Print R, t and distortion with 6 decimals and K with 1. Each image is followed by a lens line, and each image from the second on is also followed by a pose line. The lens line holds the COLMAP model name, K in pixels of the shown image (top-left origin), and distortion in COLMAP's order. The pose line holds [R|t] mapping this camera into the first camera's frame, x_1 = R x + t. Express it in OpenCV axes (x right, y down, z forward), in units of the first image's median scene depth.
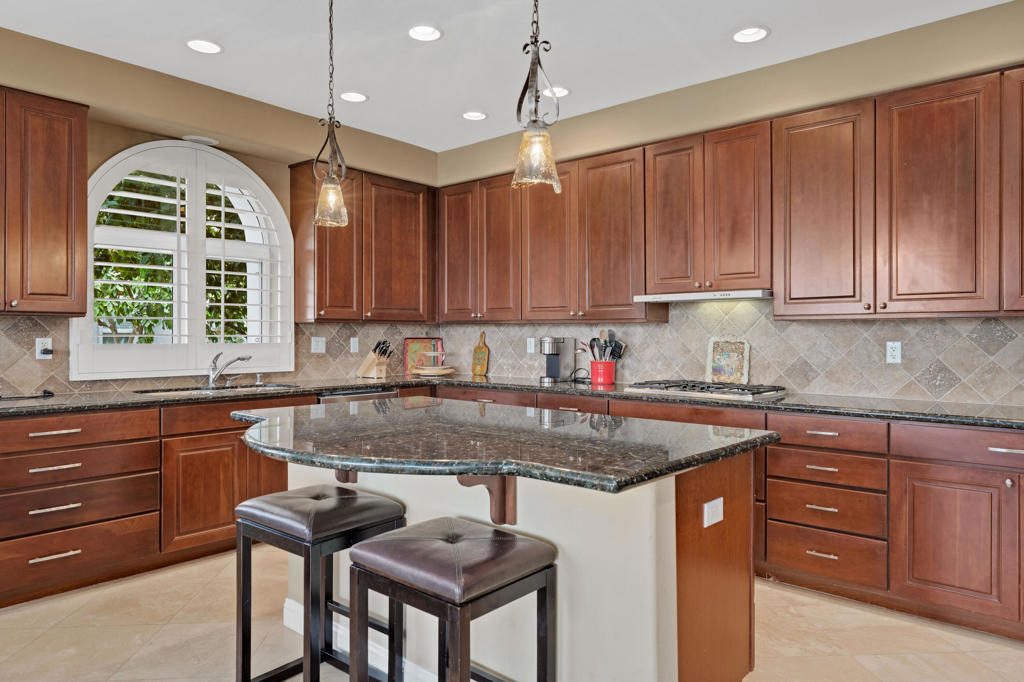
lens RADIAL K [[639.9, 0, 507.2], [0, 639.9, 334.9], [0, 0, 1]] dist [-0.000572, 0.002514]
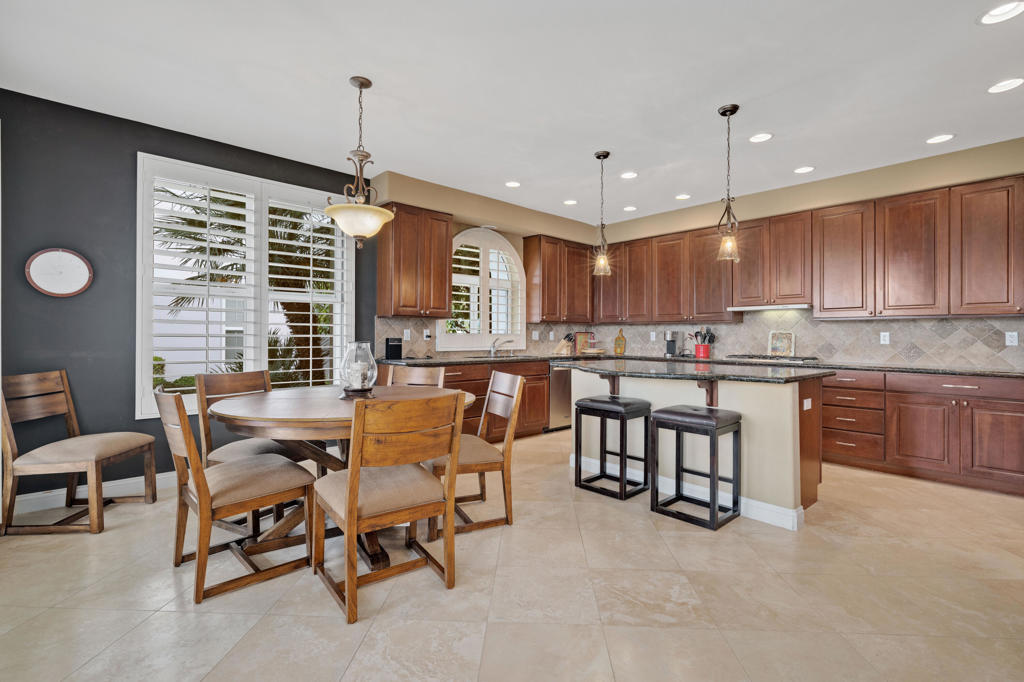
lens RADIAL K [[450.6, 0, 513.0], [0, 450.6, 334.2], [0, 0, 1]] dist [-0.001785, 0.000266]
pose [[0.993489, 0.003050, -0.113890, -0.281830], [-0.003493, 0.999987, -0.003692, 0.023200], [0.113877, 0.004065, 0.993487, -0.366962]]
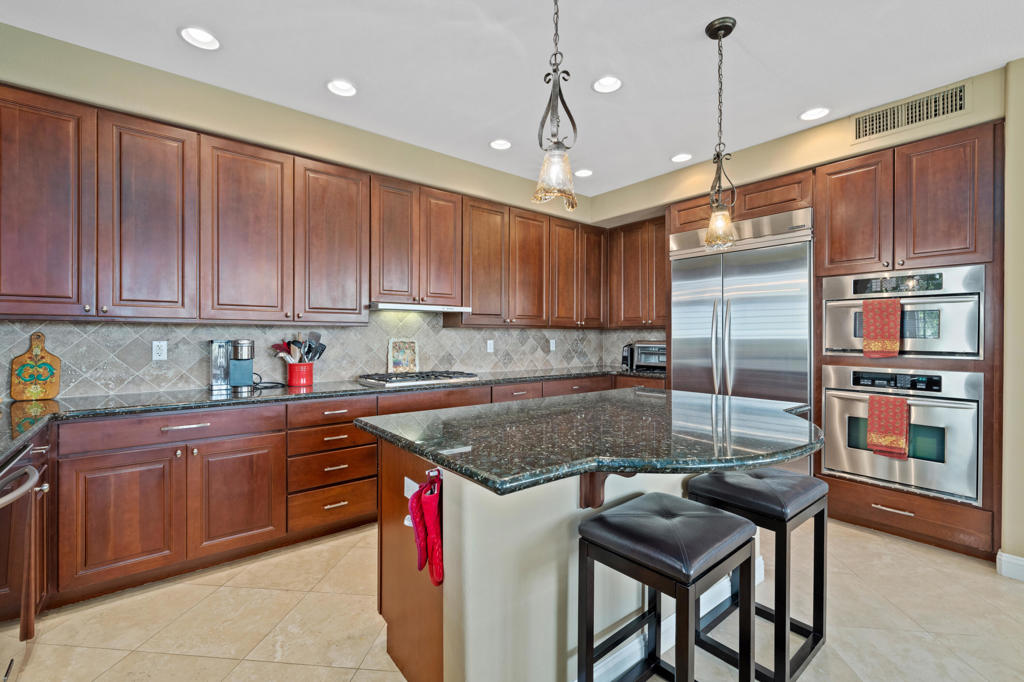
lens RADIAL K [[450.6, 0, 510.4], [0, 450.6, 335.3], [0, 0, 1]] dist [-0.001785, 0.000266]
pose [[0.174969, -0.000993, 0.984574, -0.599568], [-0.000504, 0.999999, 0.001098, -0.004615], [-0.984574, -0.000688, 0.174968, 0.676826]]
